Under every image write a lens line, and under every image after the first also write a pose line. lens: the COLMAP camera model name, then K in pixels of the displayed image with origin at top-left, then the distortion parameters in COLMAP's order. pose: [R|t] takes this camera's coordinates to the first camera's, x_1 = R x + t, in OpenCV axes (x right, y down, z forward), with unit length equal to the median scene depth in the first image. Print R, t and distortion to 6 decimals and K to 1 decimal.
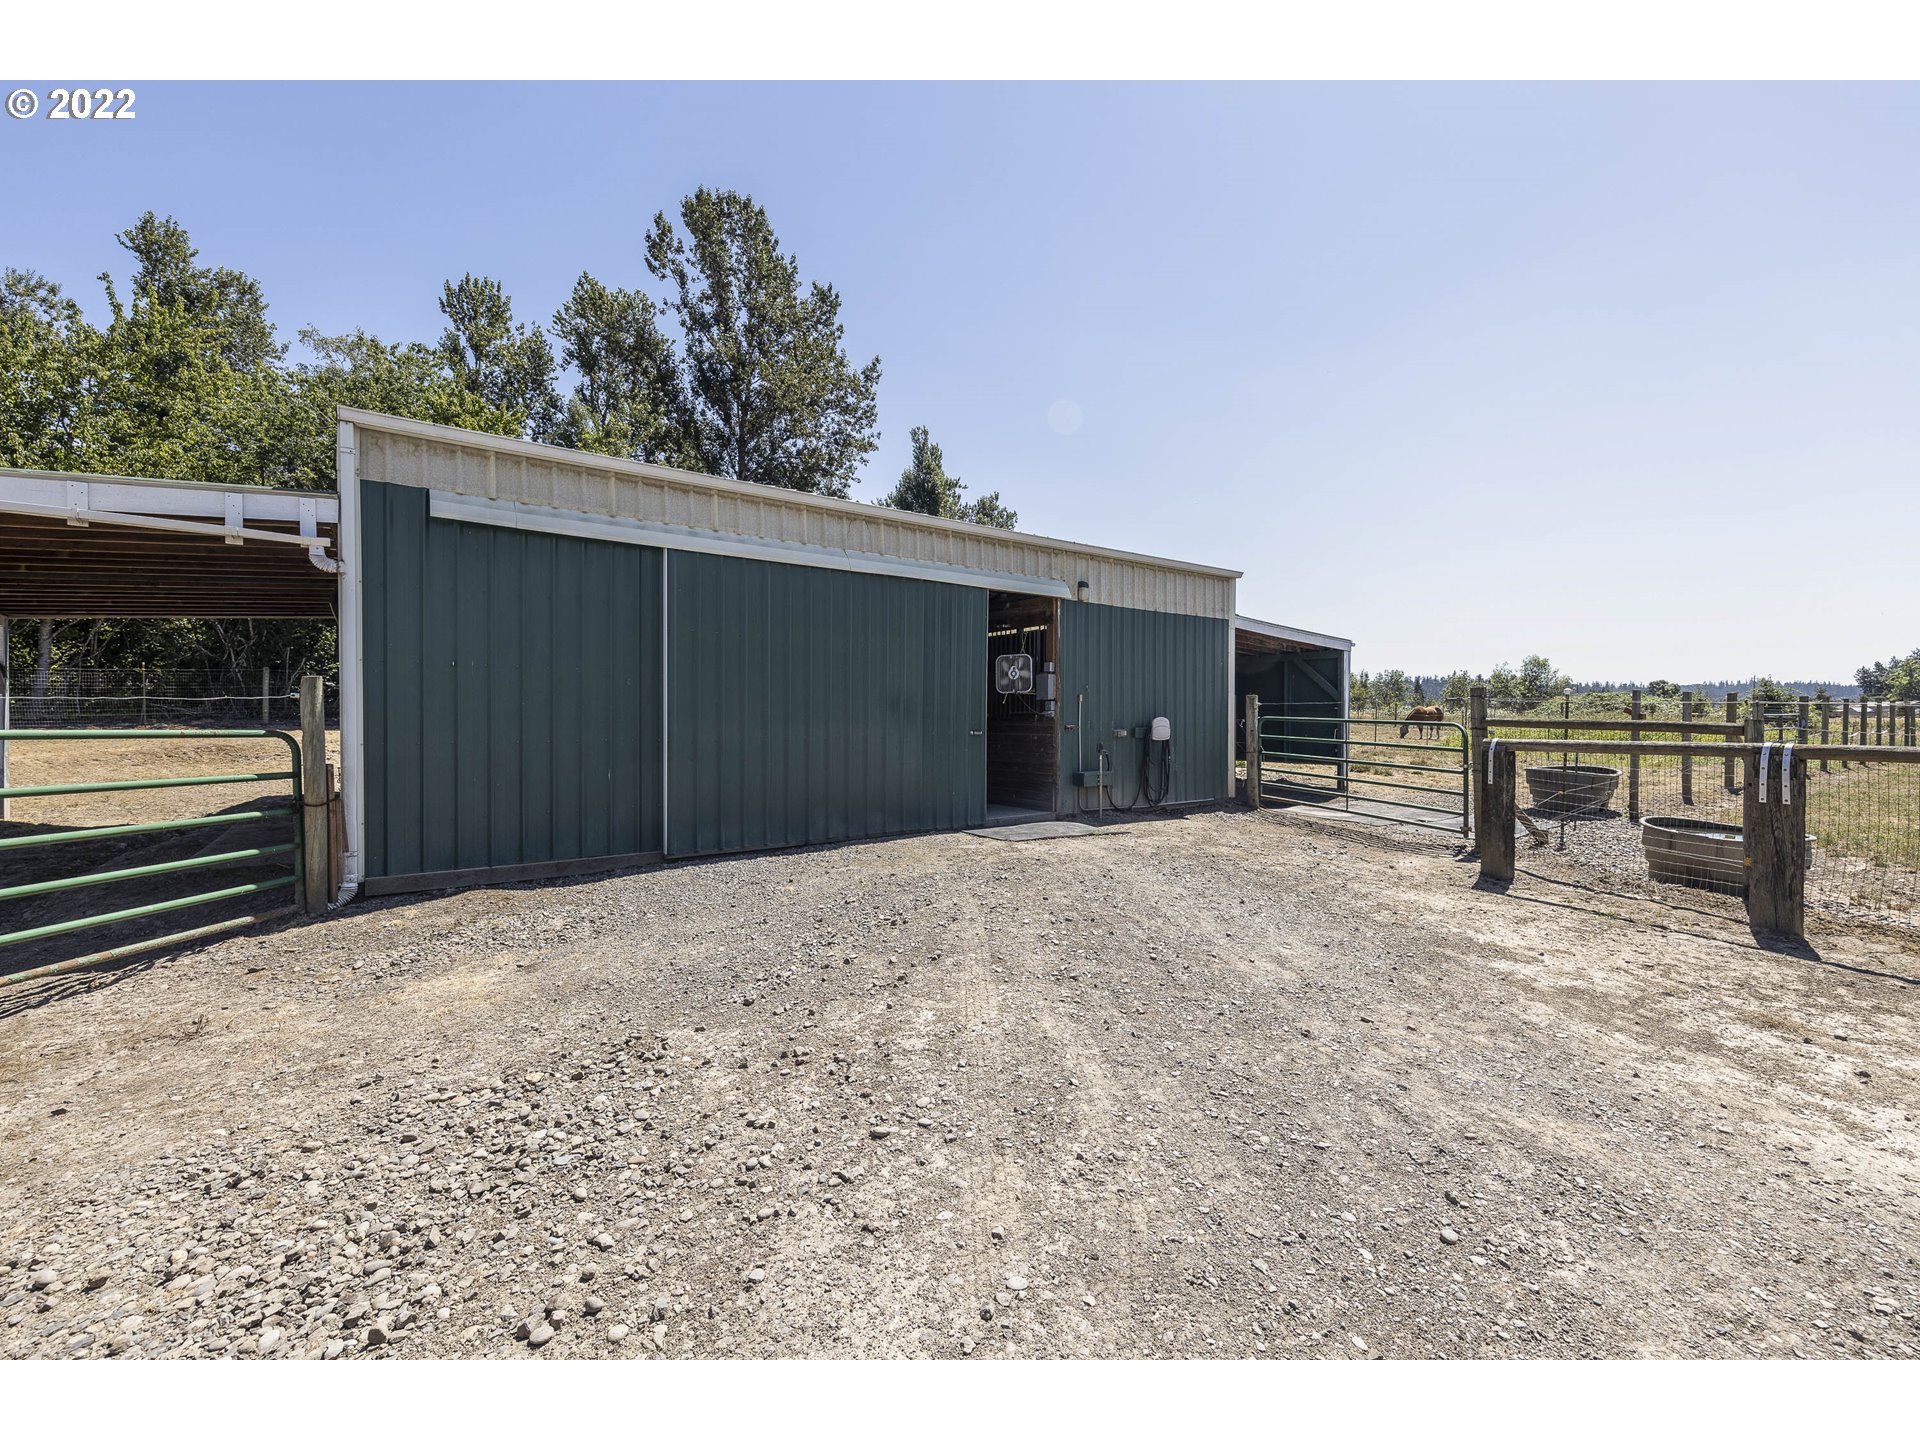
lens RADIAL K [[754.6, 0, 964.0], [0, 754.6, 730.1], [0, 0, 1]] dist [0.001885, 0.000083]
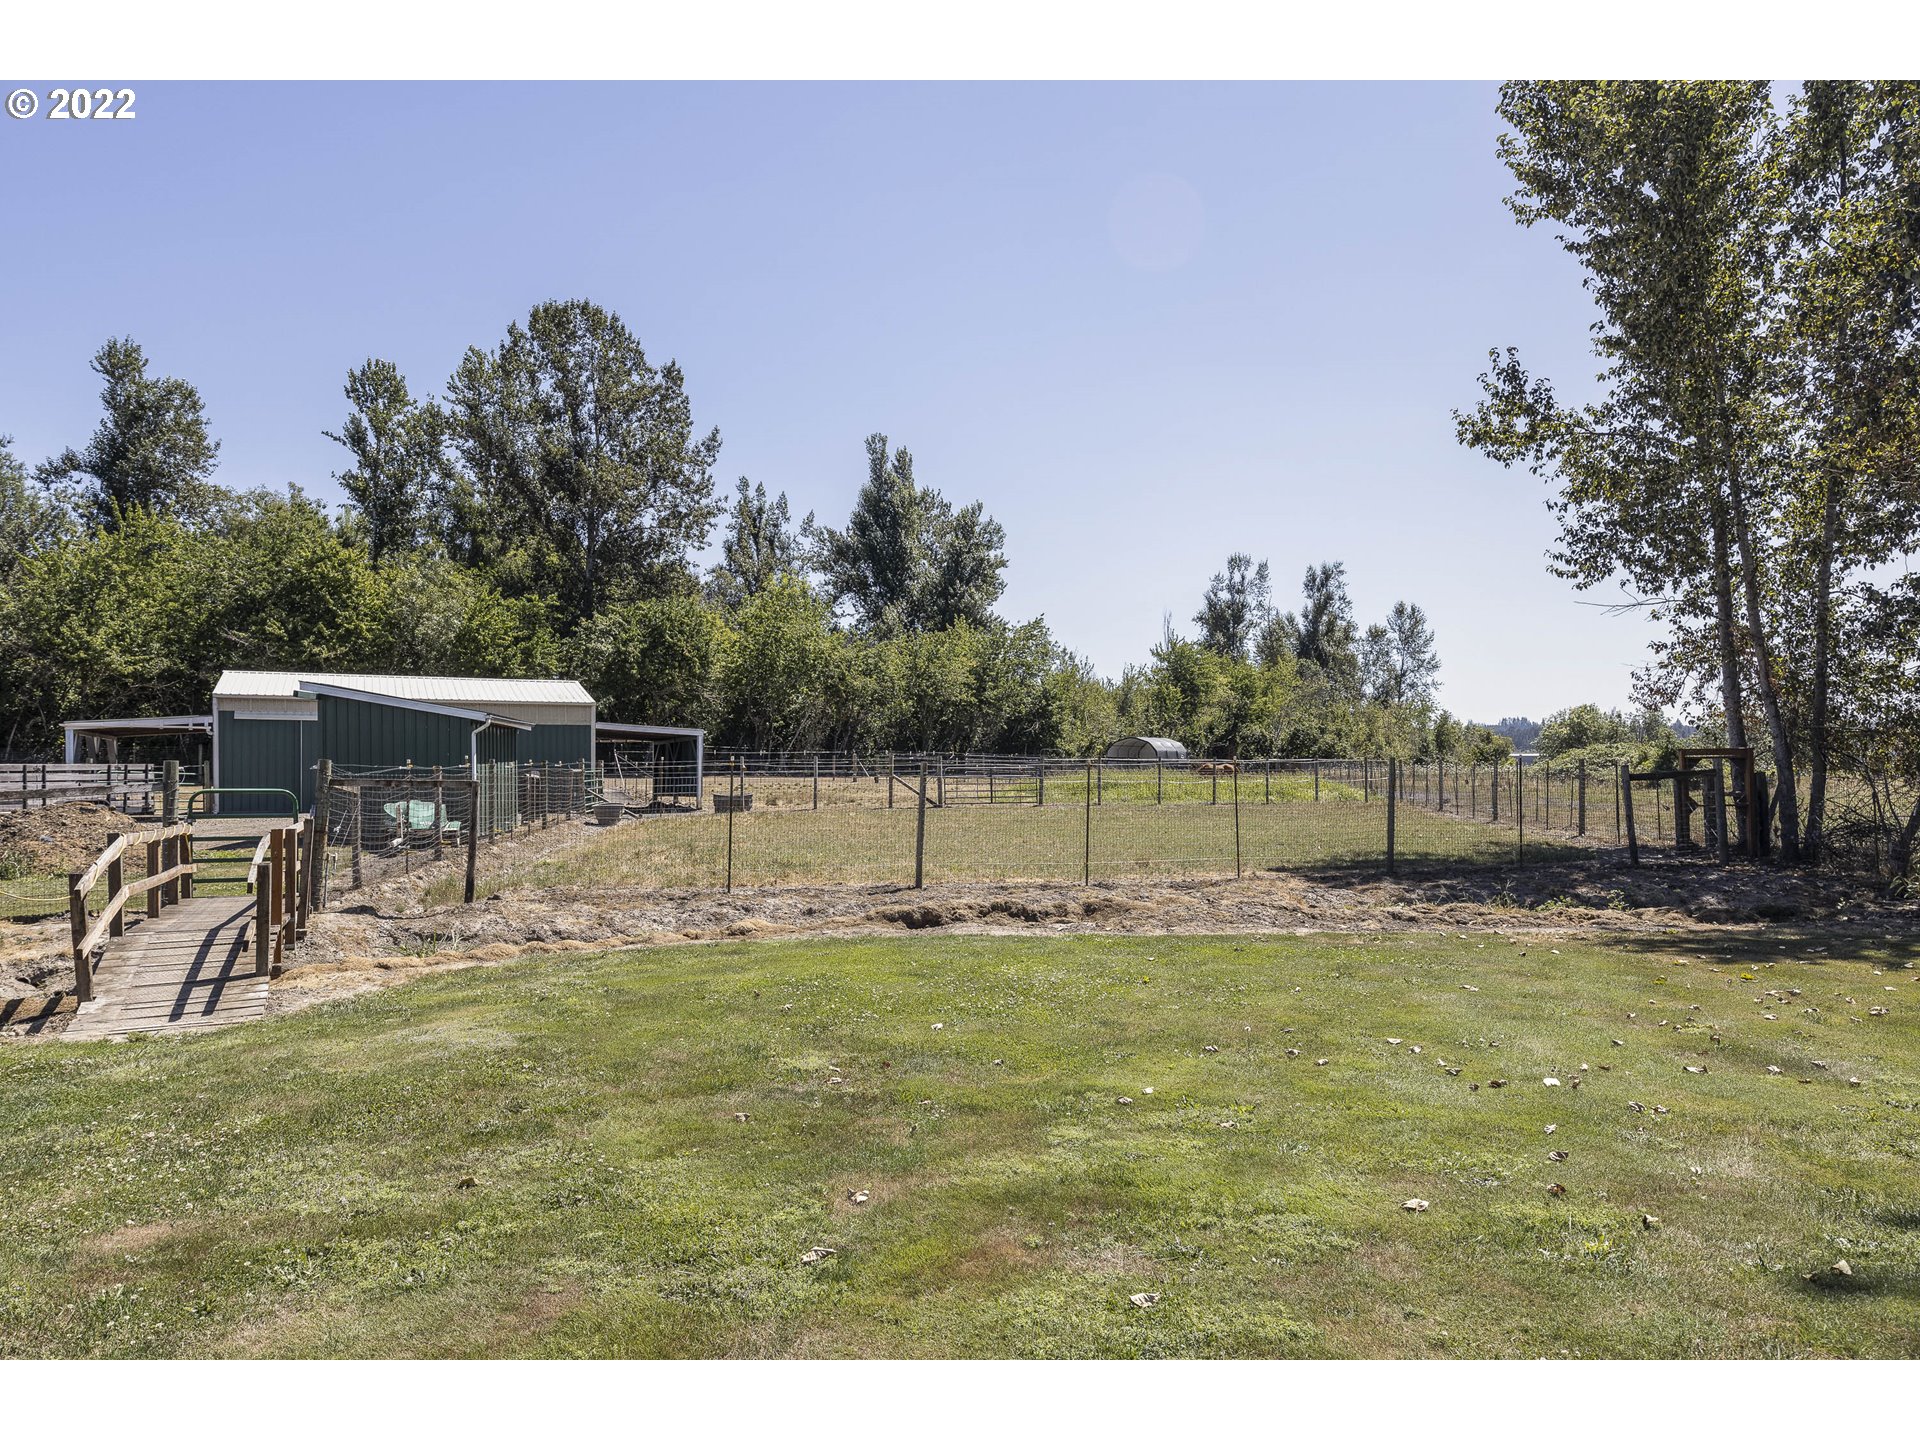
lens RADIAL K [[1215.4, 0, 1002.5], [0, 1215.4, 807.4], [0, 0, 1]] dist [0.002678, 0.000586]
pose [[0.985901, 0.000569, -0.167328, 0.552692], [0.000476, 0.999981, 0.006206, 0.018055], [0.167328, -0.006198, 0.985882, -0.588682]]
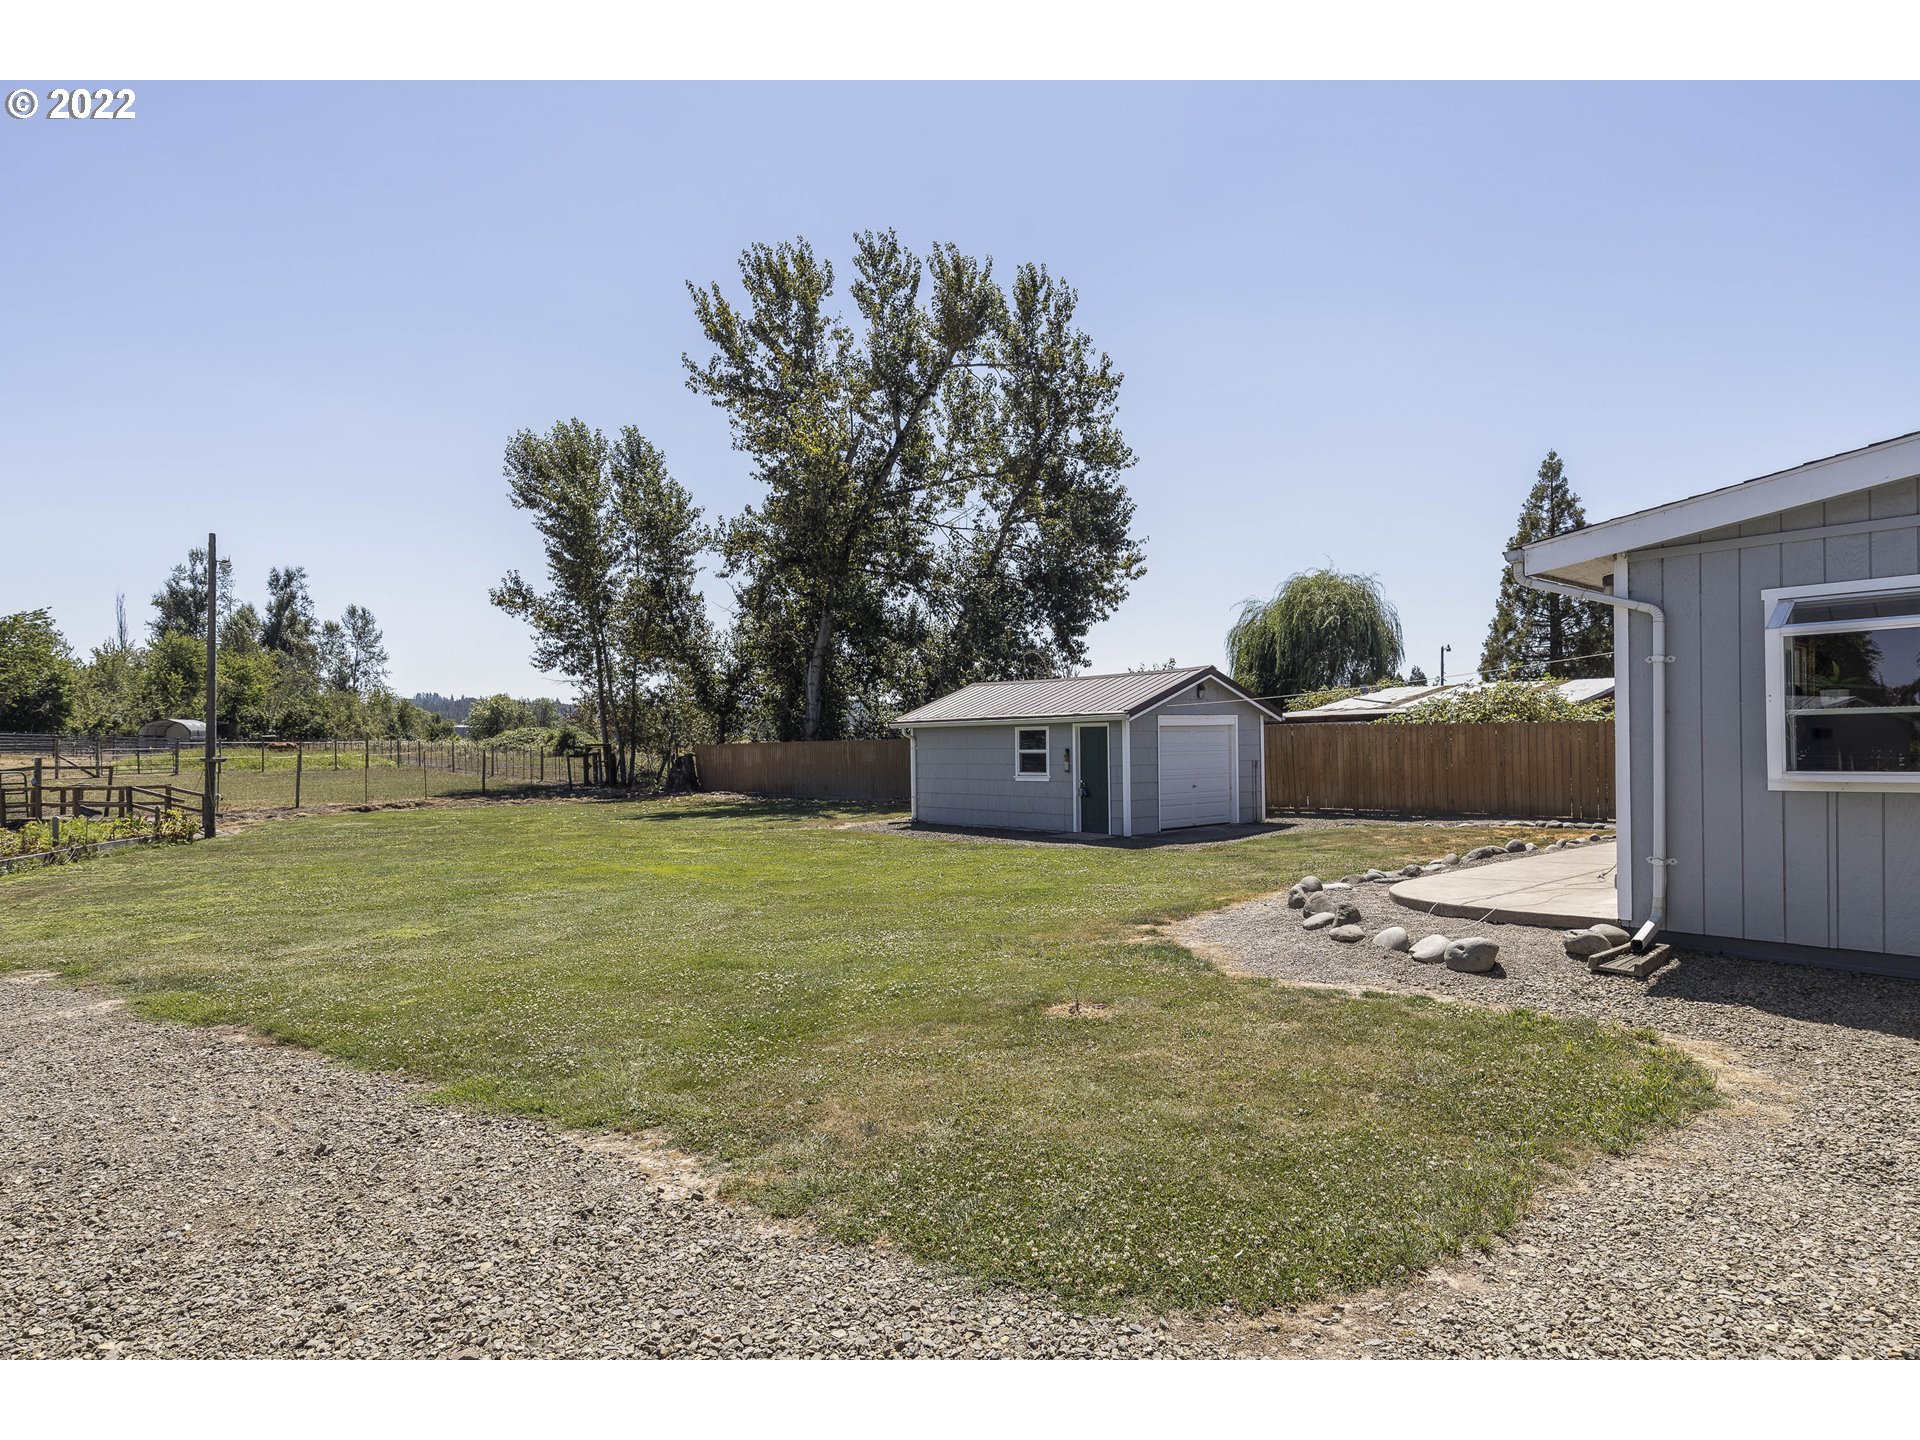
lens RADIAL K [[1133.8, 0, 942.8], [0, 1133.8, 731.0], [0, 0, 1]] dist [-0.007253, -0.001943]
pose [[0.783142, -0.000578, 0.621842, 0.305841], [0.017087, 0.999642, -0.020589, 0.014494], [-0.621608, 0.026749, 0.782872, -1.193814]]
